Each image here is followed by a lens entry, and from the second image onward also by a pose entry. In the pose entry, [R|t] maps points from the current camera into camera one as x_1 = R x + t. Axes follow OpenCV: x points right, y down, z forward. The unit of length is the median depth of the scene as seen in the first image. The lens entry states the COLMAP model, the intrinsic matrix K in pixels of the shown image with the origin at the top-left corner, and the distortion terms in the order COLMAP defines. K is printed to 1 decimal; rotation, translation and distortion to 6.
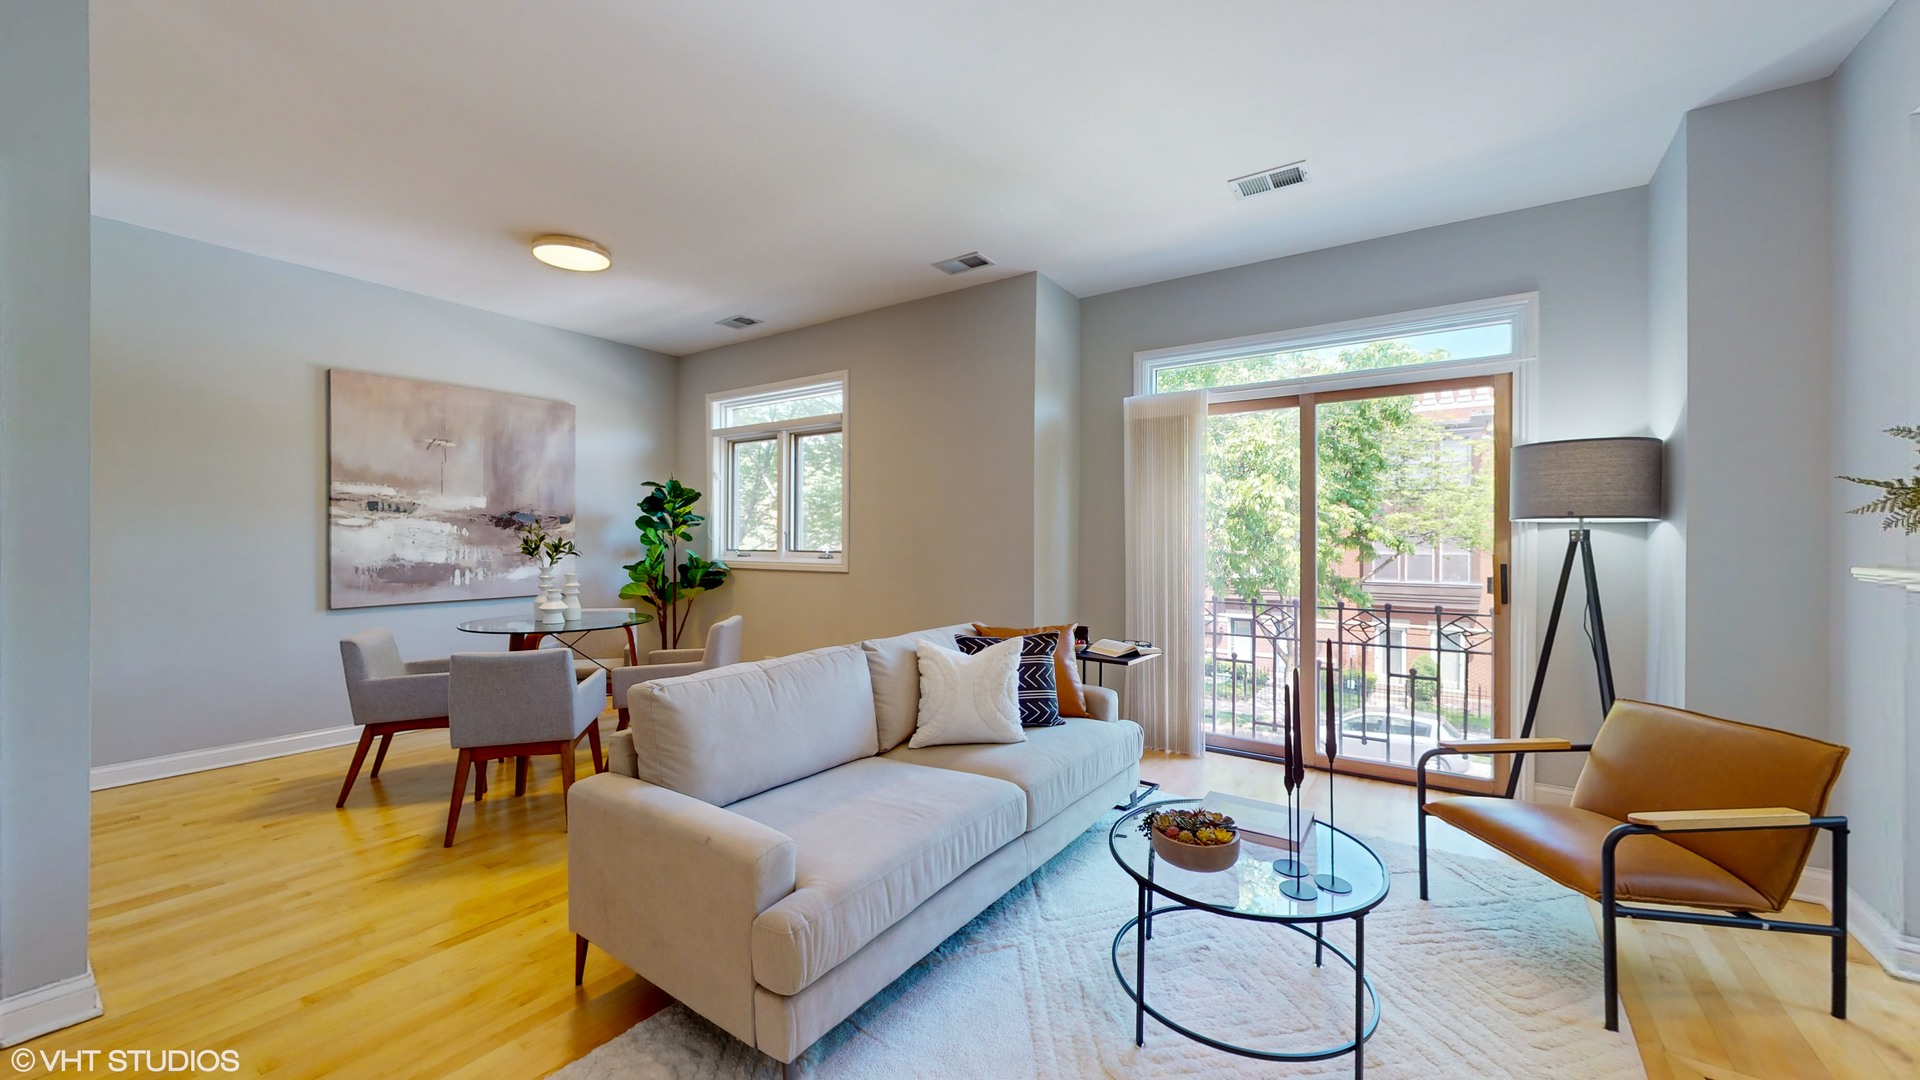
lens RADIAL K [[712.1, 0, 961.0], [0, 712.1, 539.4], [0, 0, 1]] dist [-0.000361, 0.000106]
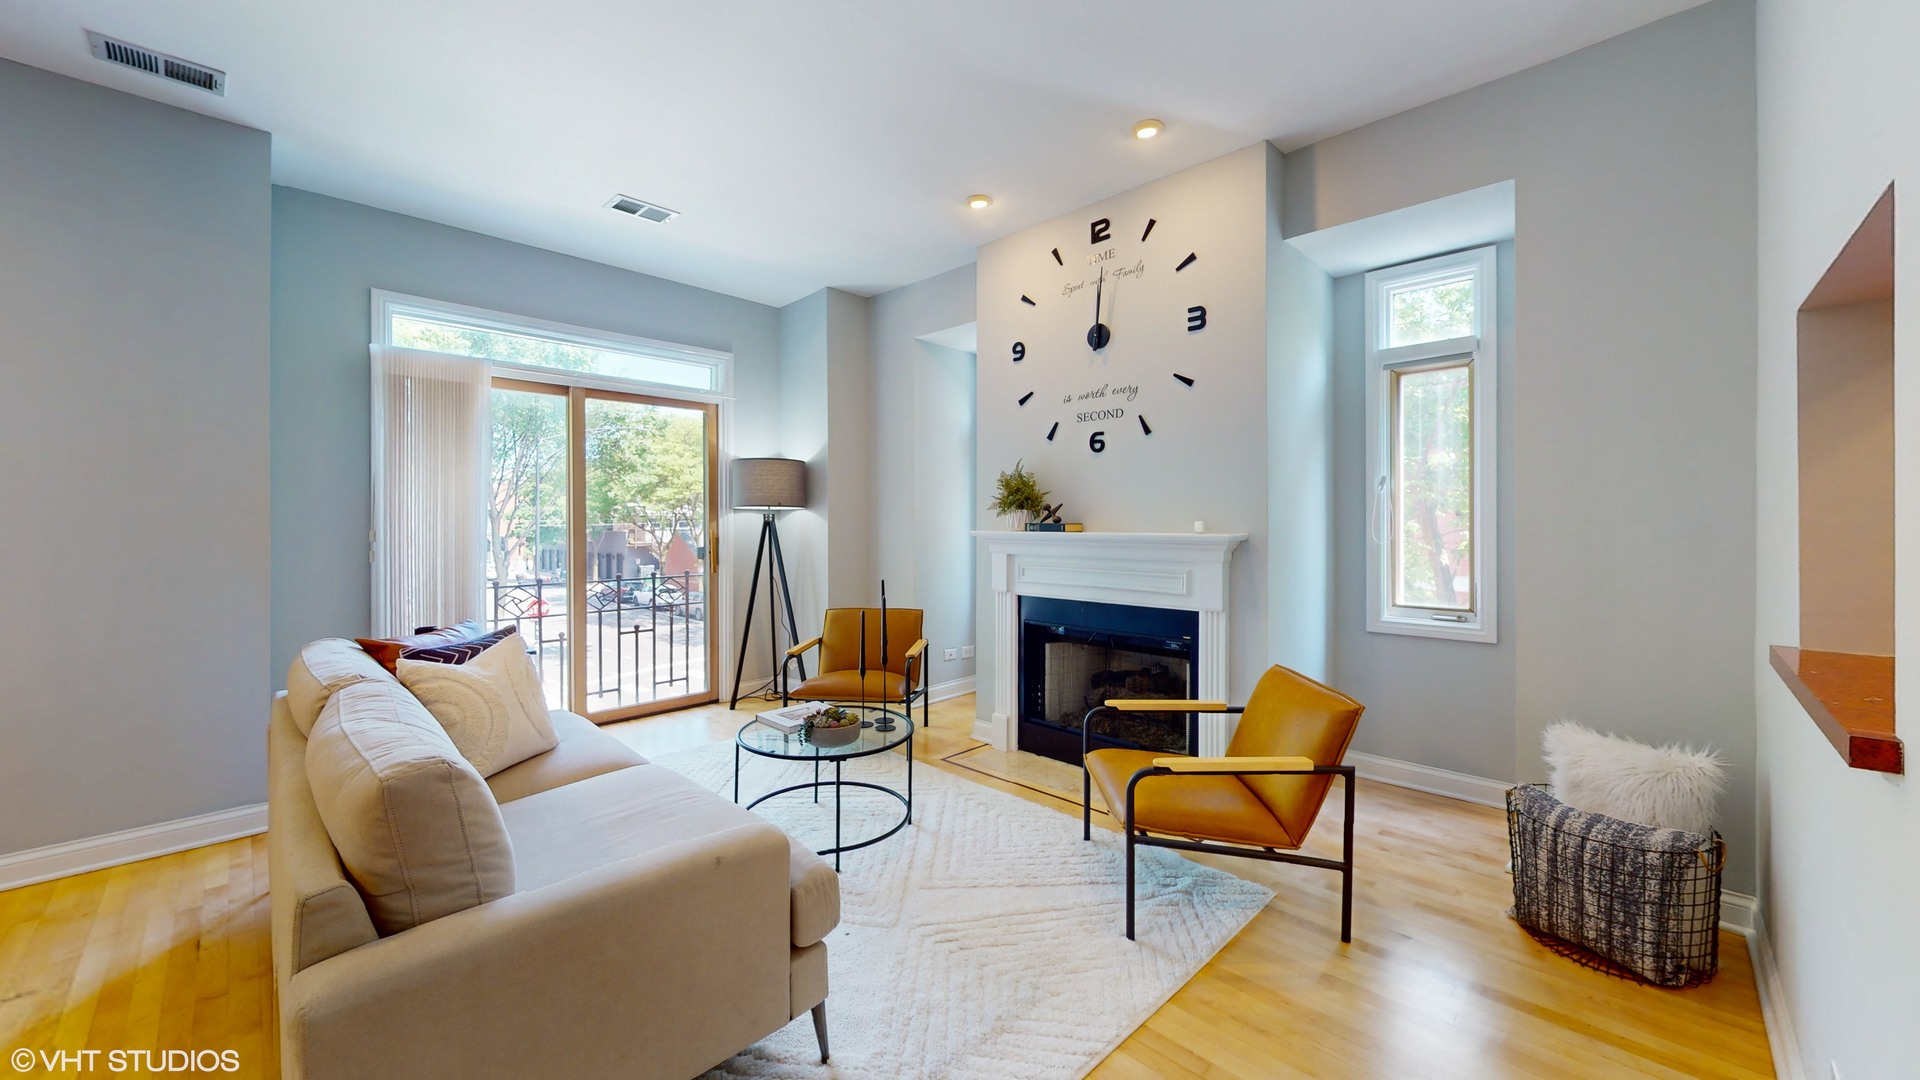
lens RADIAL K [[712.1, 0, 945.1], [0, 712.1, 524.2], [0, 0, 1]] dist [-0.000361, 0.000106]
pose [[0.184206, -0.006147, 0.982868, -0.406365], [0.001351, 0.999981, 0.006001, 0.001269], [-0.982887, 0.000222, 0.184211, 0.200438]]
